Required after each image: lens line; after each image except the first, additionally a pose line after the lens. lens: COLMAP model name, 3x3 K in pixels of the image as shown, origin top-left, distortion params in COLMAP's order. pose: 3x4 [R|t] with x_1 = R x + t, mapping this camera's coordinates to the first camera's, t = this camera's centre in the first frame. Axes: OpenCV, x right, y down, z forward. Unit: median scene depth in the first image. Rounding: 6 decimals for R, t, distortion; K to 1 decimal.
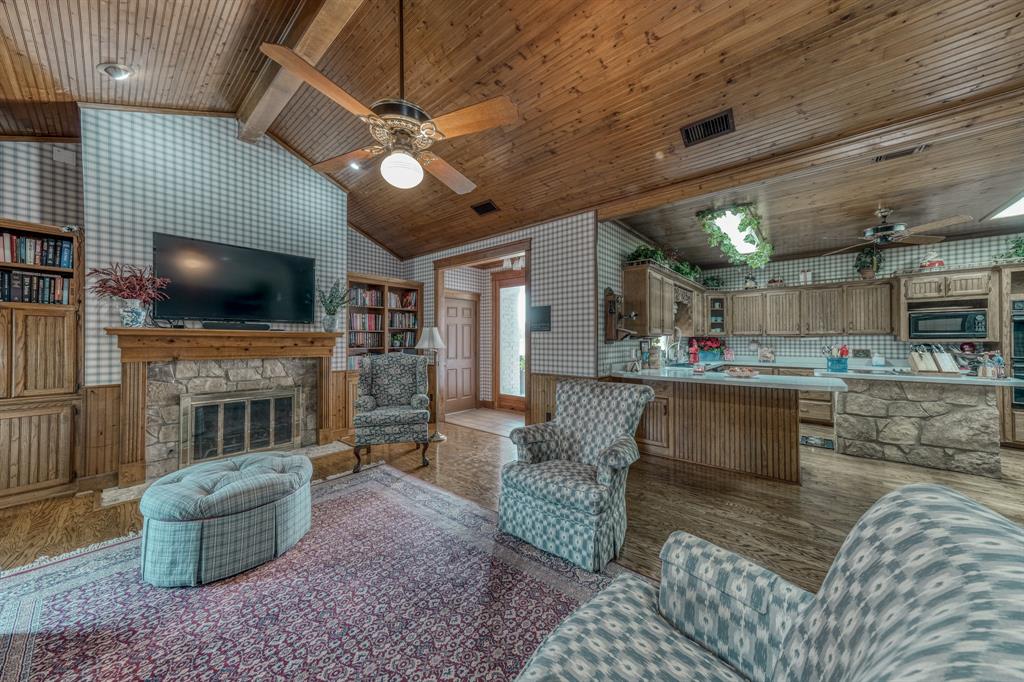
lens RADIAL K [[344.1, 0, 511.3], [0, 344.1, 338.1], [0, 0, 1]] dist [0.000732, 0.000172]
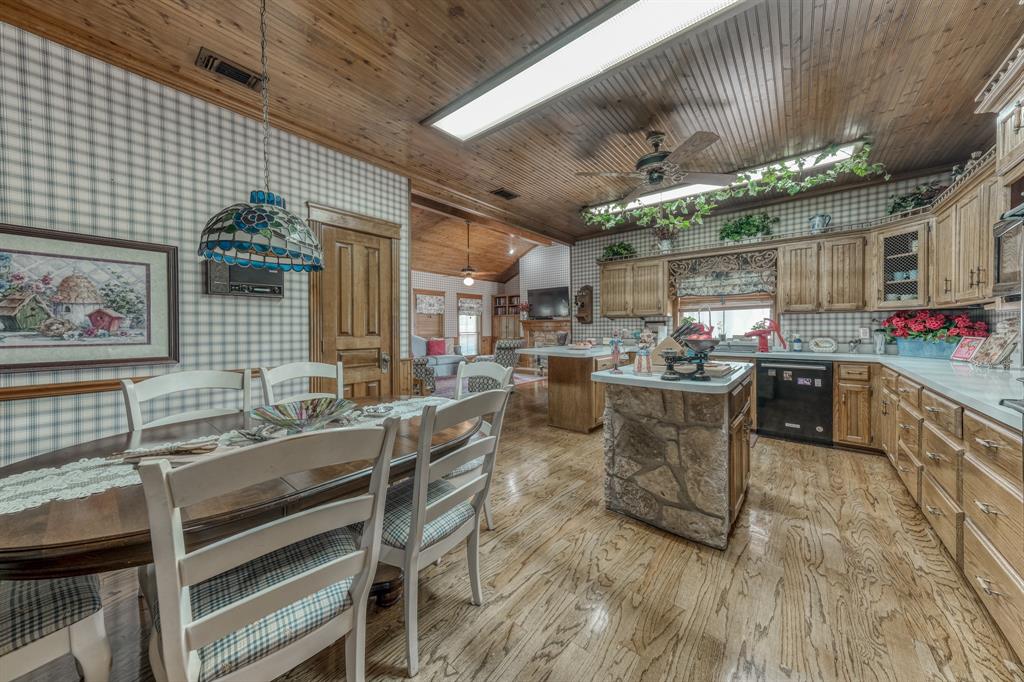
lens RADIAL K [[352.5, 0, 506.1], [0, 352.5, 329.9], [0, 0, 1]] dist [0.001097, 0.000197]
pose [[0.008100, 0.007250, -0.999941, 1.532644], [0.009422, 0.999929, 0.007326, 0.022109], [0.999923, -0.009481, 0.008032, 0.568024]]
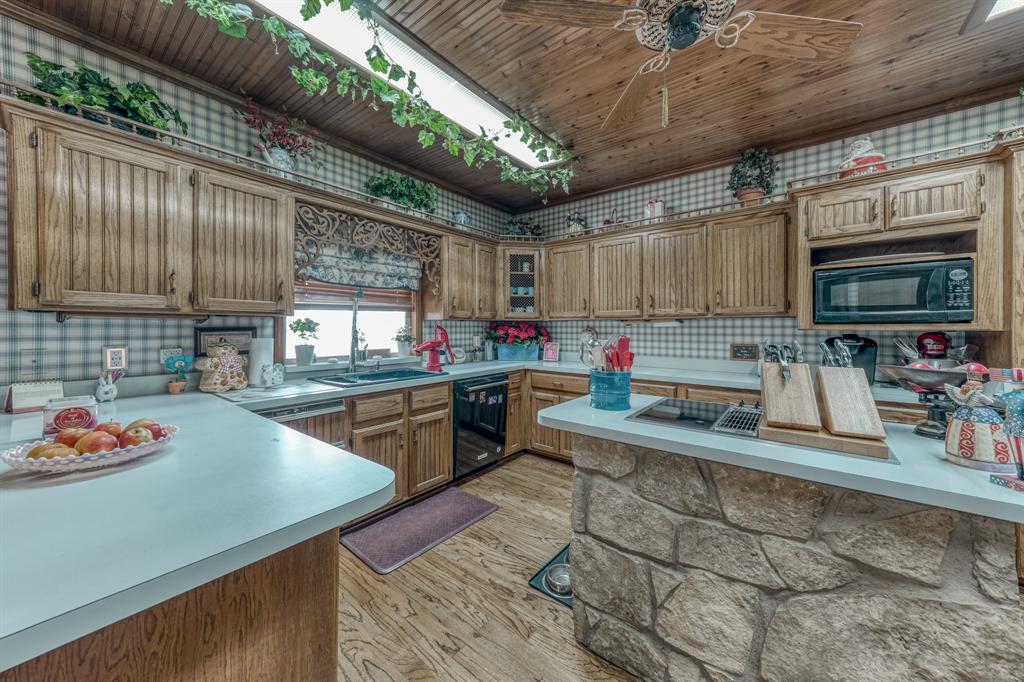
lens RADIAL K [[348.5, 0, 515.7], [0, 348.5, 326.2], [0, 0, 1]] dist [0.007616, -0.000004]
pose [[0.999447, 0.001642, 0.033214, 0.776928], [-0.001792, 0.999988, 0.004481, 0.003495], [-0.033206, -0.004539, 0.999438, 0.566966]]
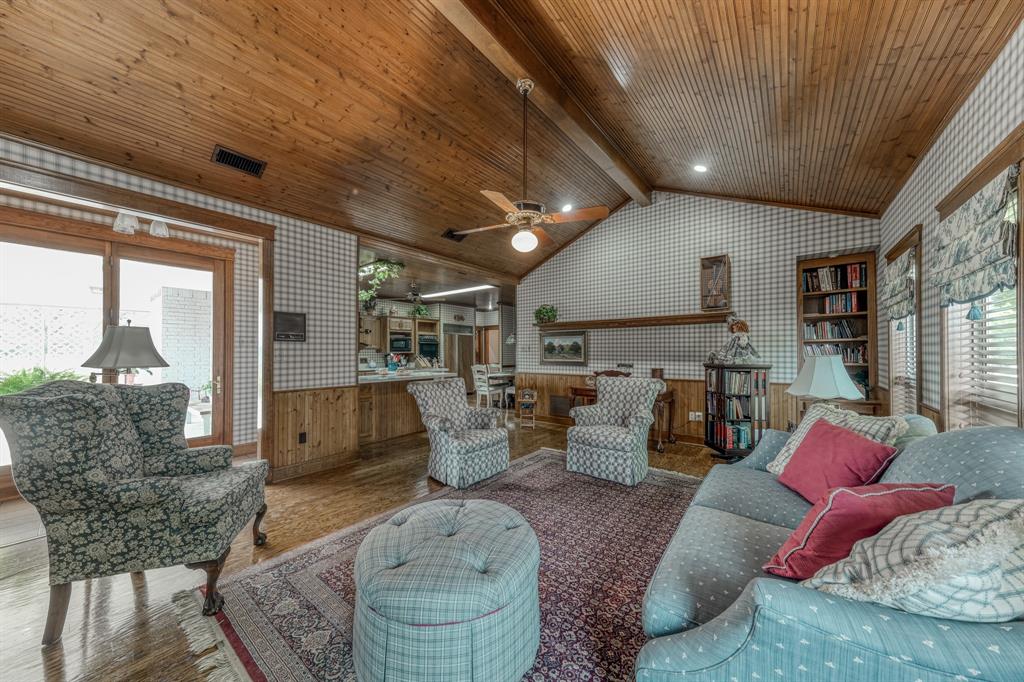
lens RADIAL K [[357.0, 0, 505.6], [0, 357.0, 348.7], [0, 0, 1]] dist [0.000355, 0.000040]
pose [[-0.034679, 0.010255, 0.999346, -0.807335], [-0.006153, 0.999926, -0.010475, 0.004413], [-0.999380, -0.006513, -0.034613, 0.481476]]
